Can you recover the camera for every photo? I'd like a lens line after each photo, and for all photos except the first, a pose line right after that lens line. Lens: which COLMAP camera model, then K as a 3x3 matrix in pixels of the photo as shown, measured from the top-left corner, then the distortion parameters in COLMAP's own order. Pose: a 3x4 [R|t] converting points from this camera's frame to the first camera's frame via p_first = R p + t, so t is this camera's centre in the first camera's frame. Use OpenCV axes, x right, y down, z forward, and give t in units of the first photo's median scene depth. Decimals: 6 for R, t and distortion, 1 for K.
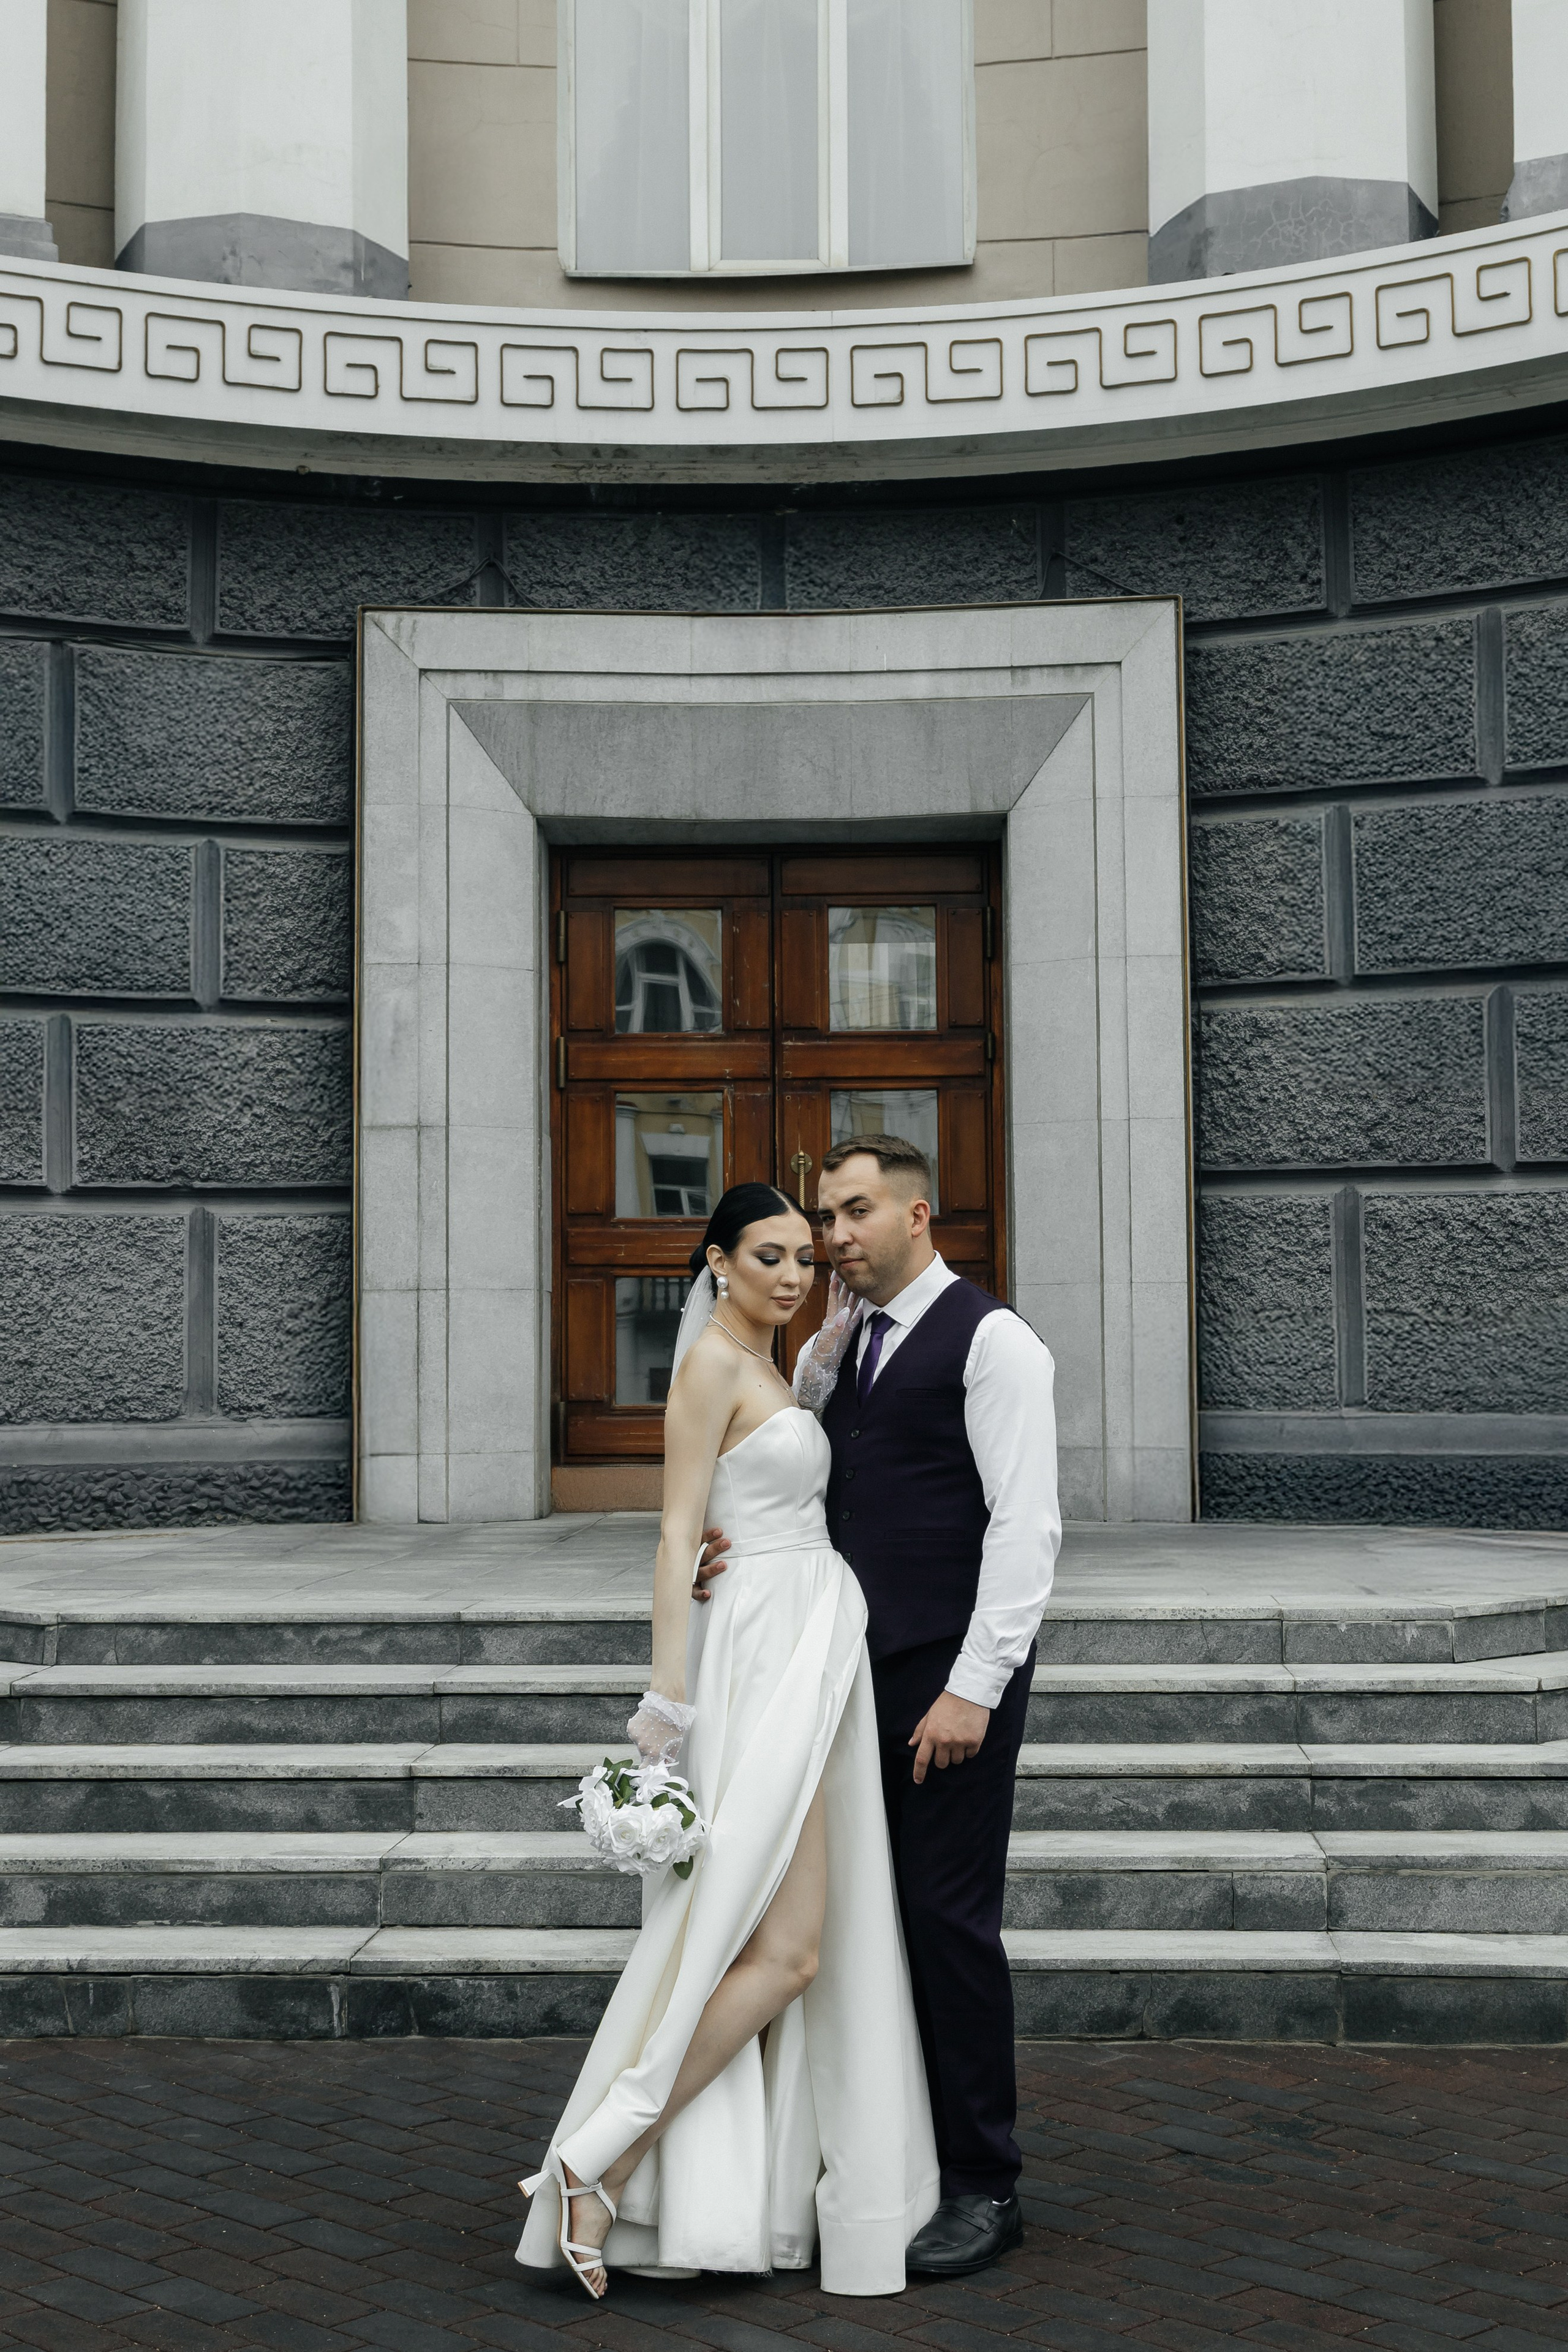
lens RADIAL K [[3180.2, 0, 806.0], [0, 3180.2, 1117.6], [0, 0, 1]] dist [0.037835, 0.000000]
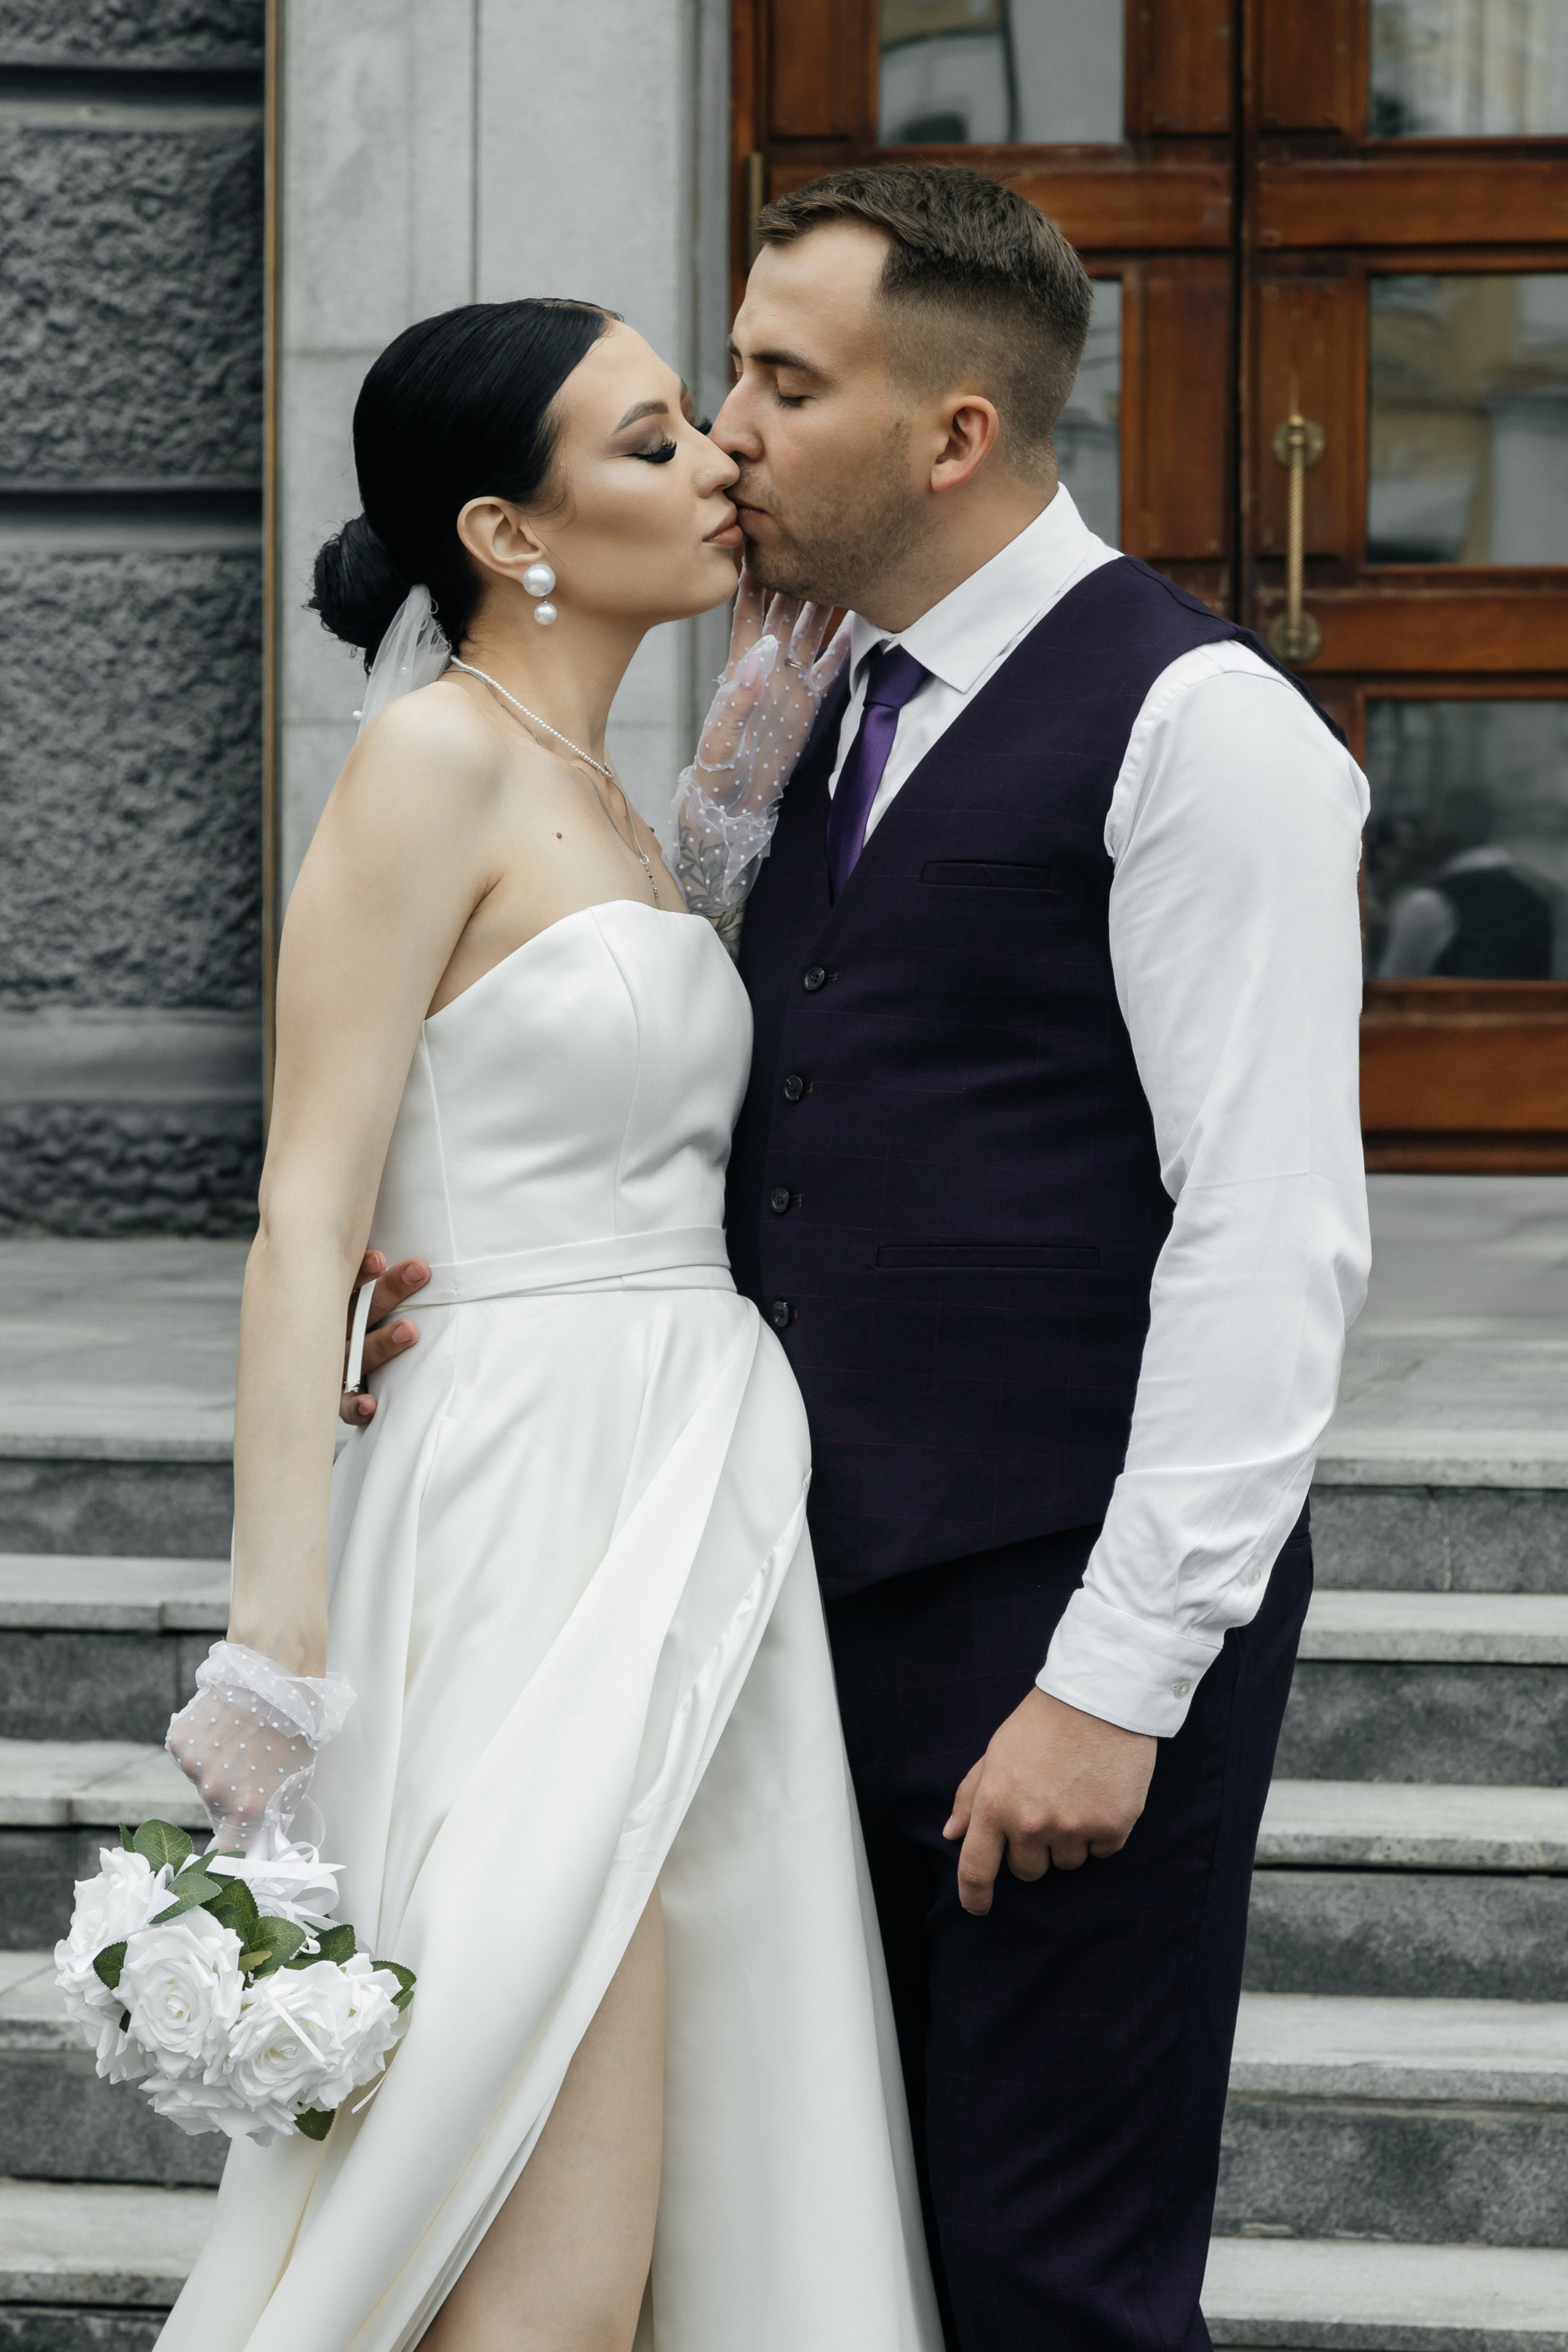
lens RADIAL K [[6411.3, 0, 765.1], [0, 6411.3, 1187.2], [0, 0, 1]] dist [0.002139, 0.000000]
pose [[0.990785, 0.018673, -0.134151, 0.048962], [-0.003471, 0.993626, 0.112669, 0.017859], [0.135399, -0.111165, 0.984535, 0.121108]]
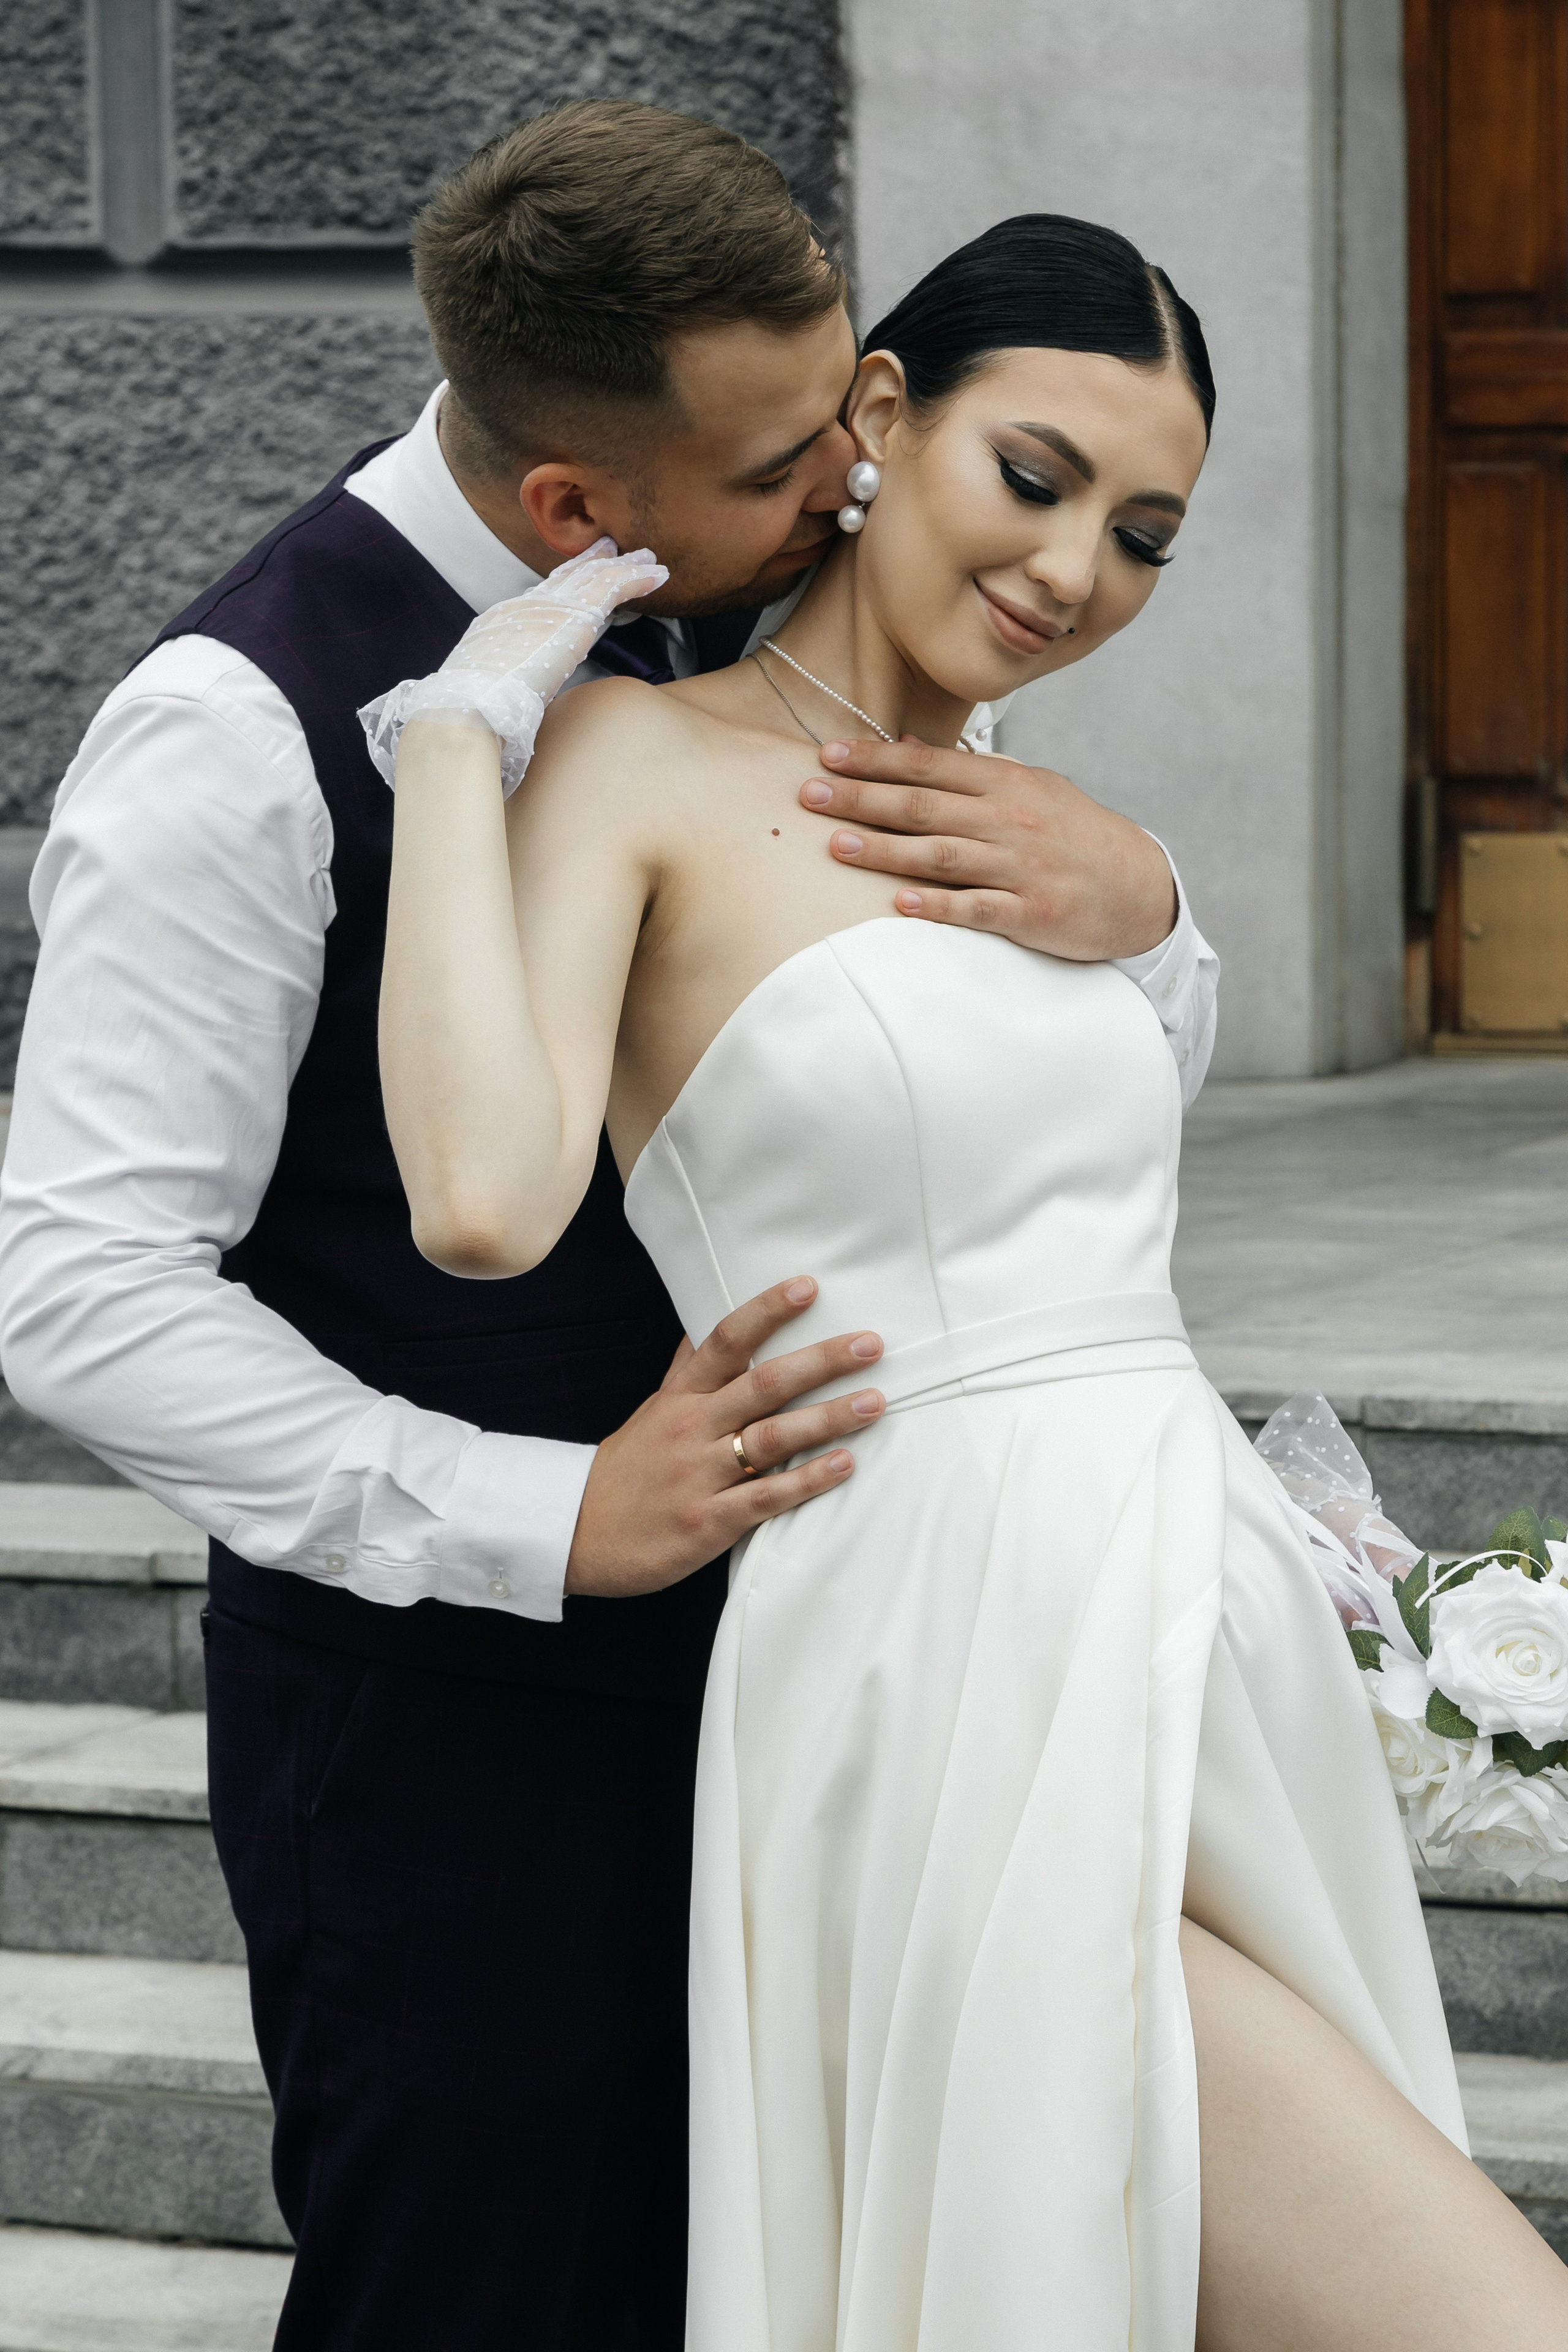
lens RADIAL K [[7047.1, 0, 767.0], [0, 7047.1, 1157.5], [0, 0, 1]] dist [0.020656, 0.000000]
pose [[0.938763, 0.026265, -0.343562, 0.155212], [0.025330, 0.989132, 0.144830, 0.008114], [0.343633, -0.144663, 0.927895, 0.170327]]
